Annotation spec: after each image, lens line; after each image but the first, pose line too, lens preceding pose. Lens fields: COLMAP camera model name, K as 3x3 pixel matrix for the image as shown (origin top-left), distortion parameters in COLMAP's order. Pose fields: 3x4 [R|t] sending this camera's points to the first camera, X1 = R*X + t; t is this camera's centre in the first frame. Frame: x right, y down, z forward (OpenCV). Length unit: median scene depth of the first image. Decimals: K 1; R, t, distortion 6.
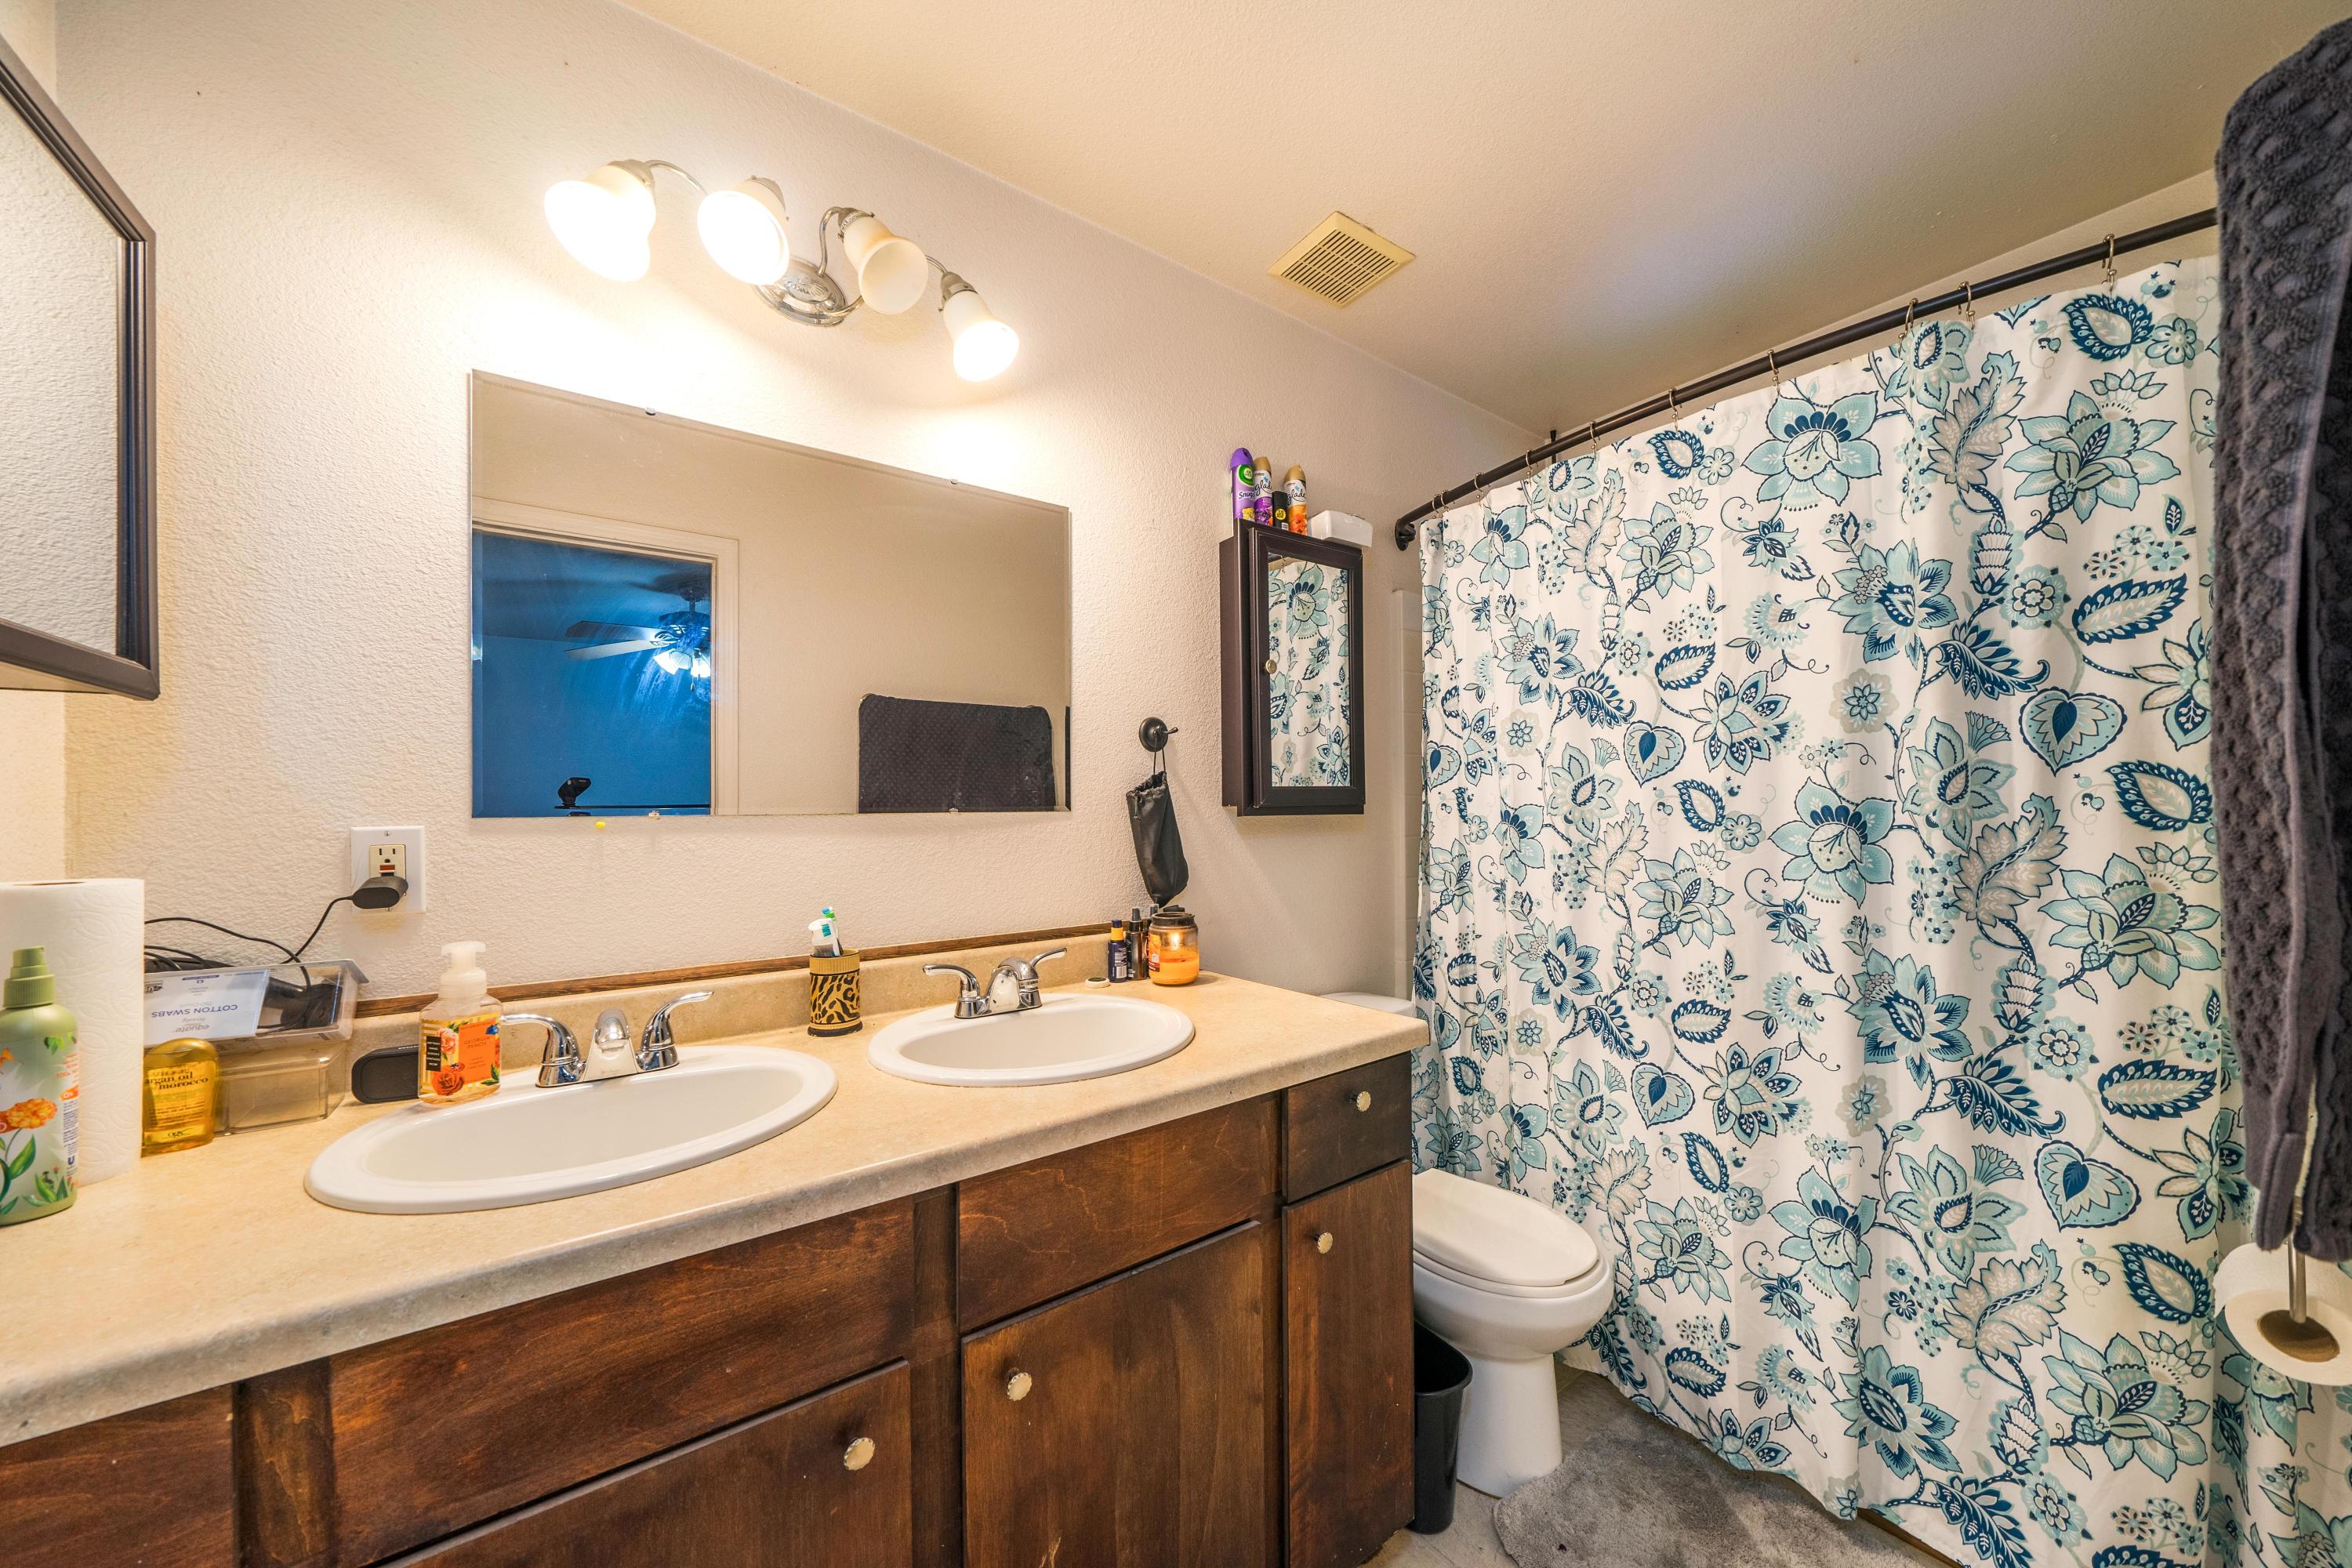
lens RADIAL K [[812.2, 0, 1169.3], [0, 812.2, 797.8], [0, 0, 1]] dist [-0.006970, 0.000069]
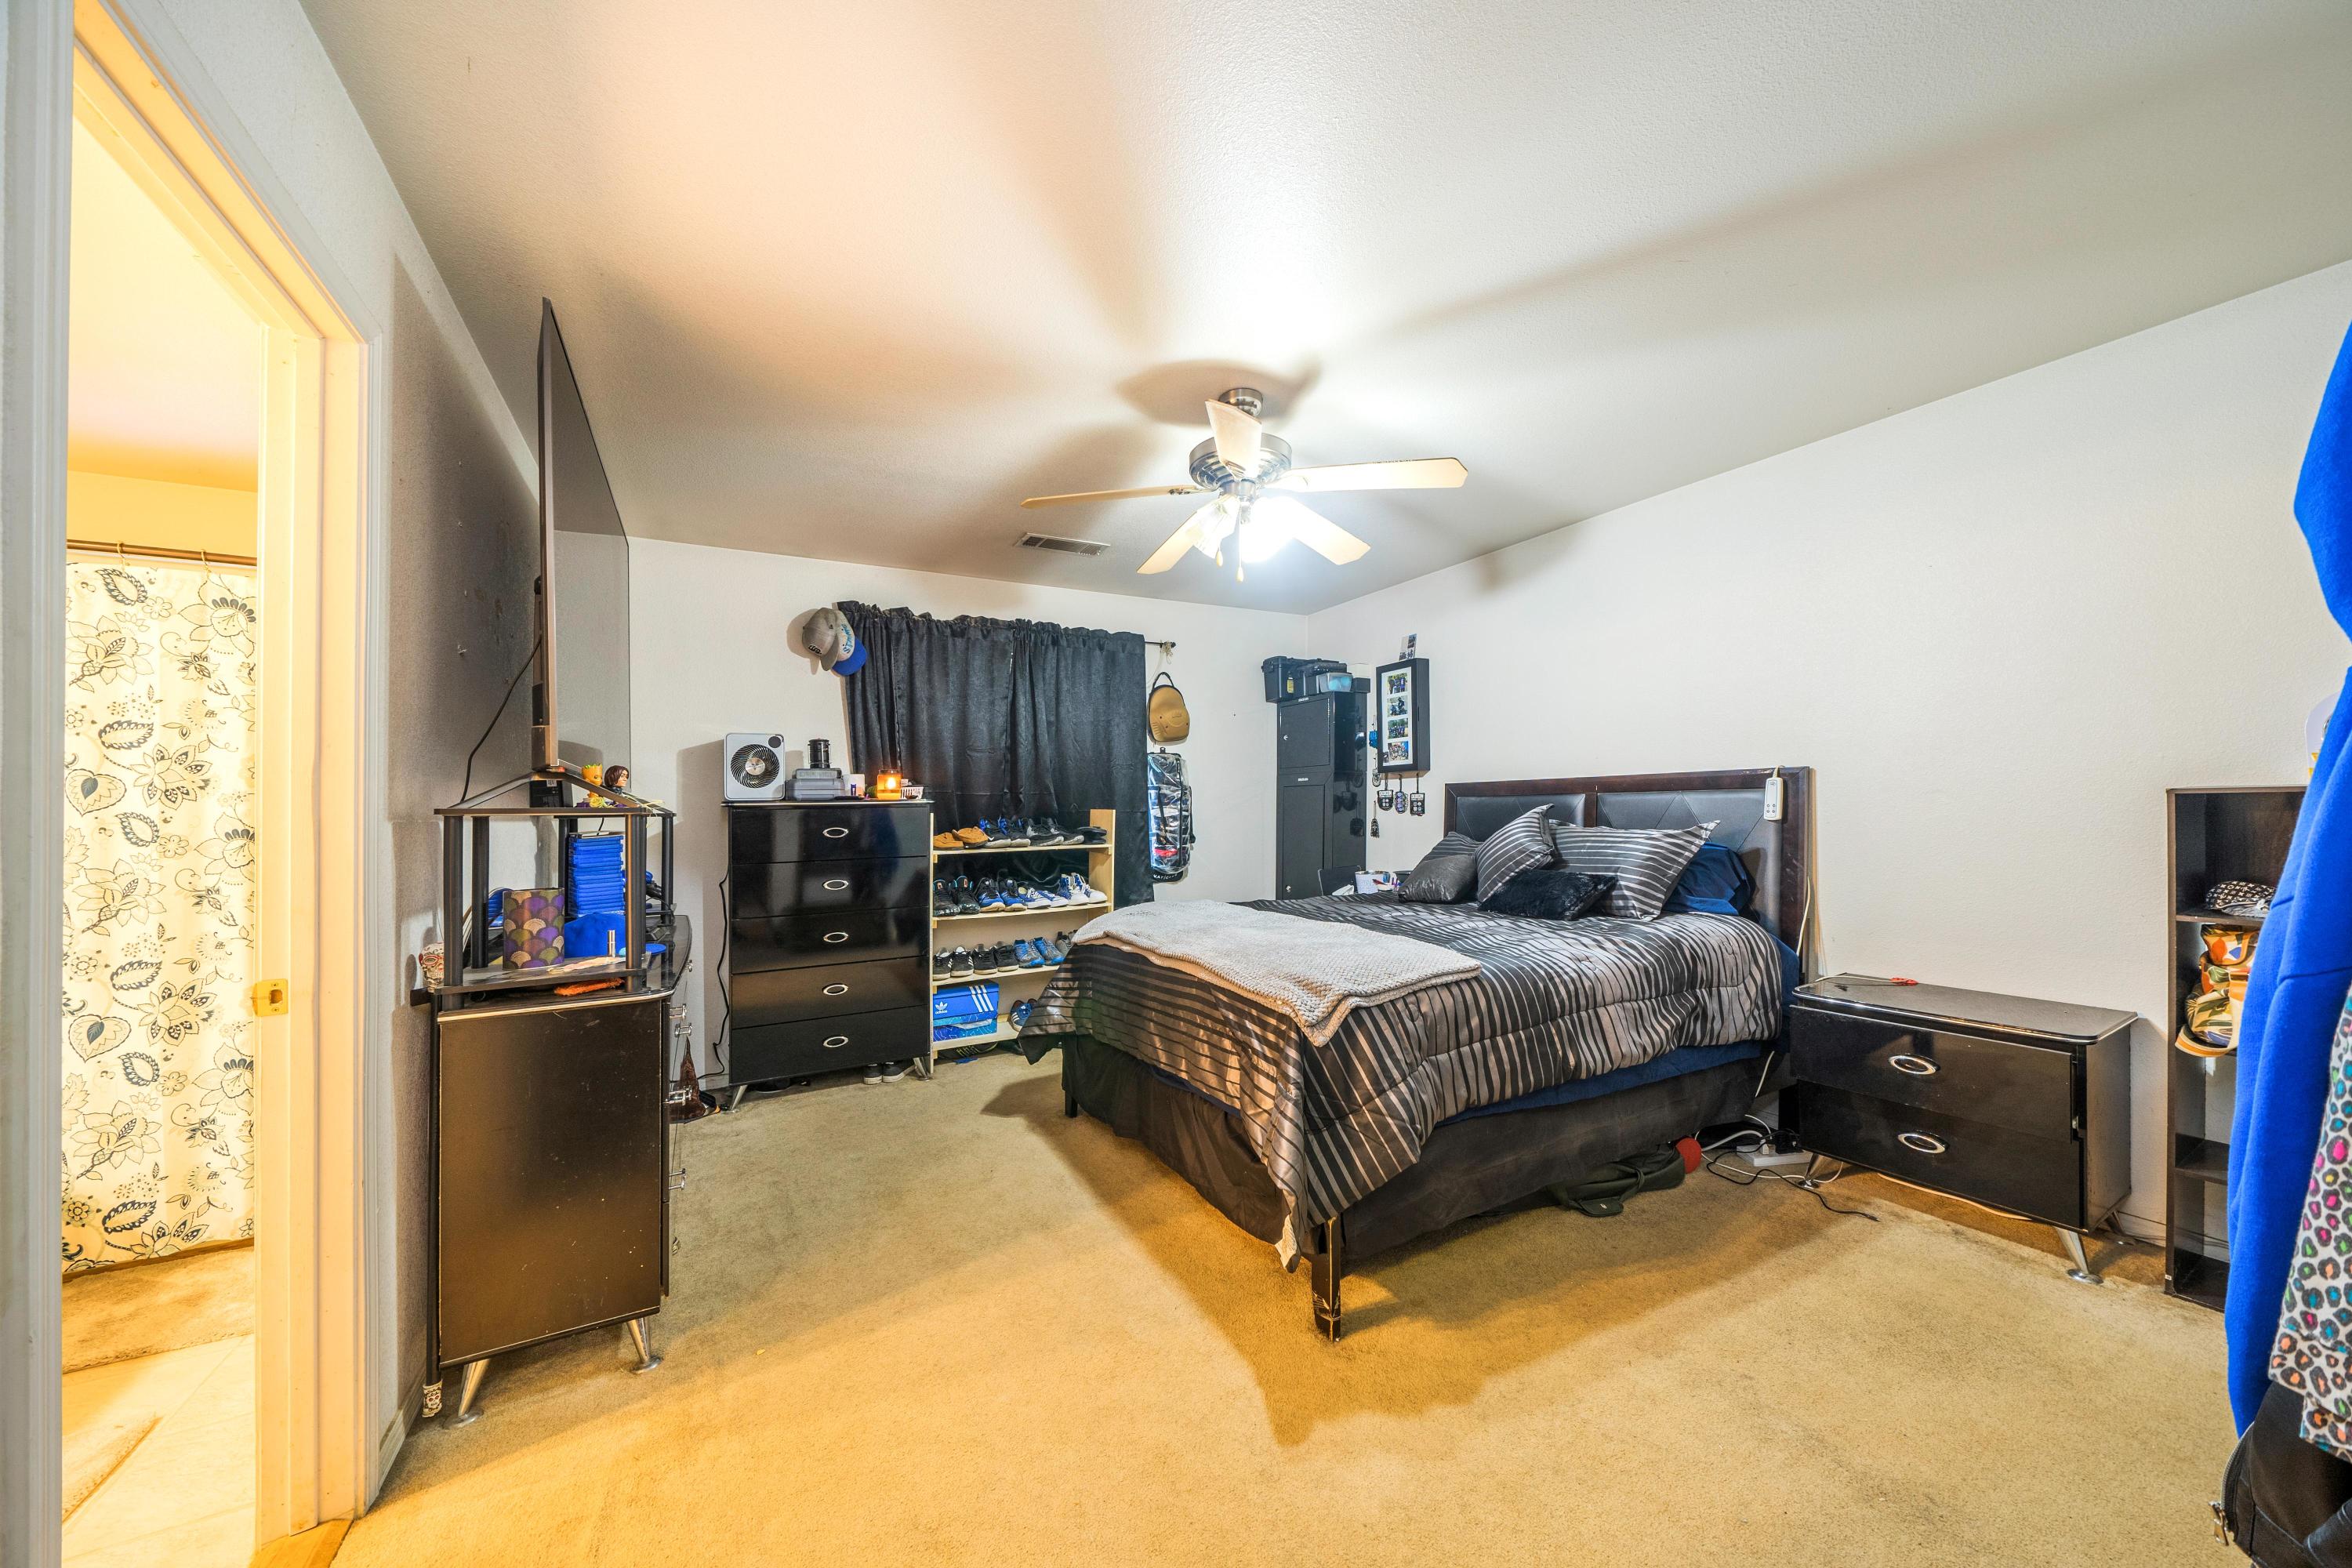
lens RADIAL K [[812.2, 0, 1170.1], [0, 812.2, 806.6], [0, 0, 1]] dist [-0.006970, 0.000069]
pose [[0.118735, 0.013049, 0.992840, -0.608635], [-0.003976, 0.999912, -0.012667, -0.022277], [-0.992918, -0.002444, 0.118777, -1.099910]]
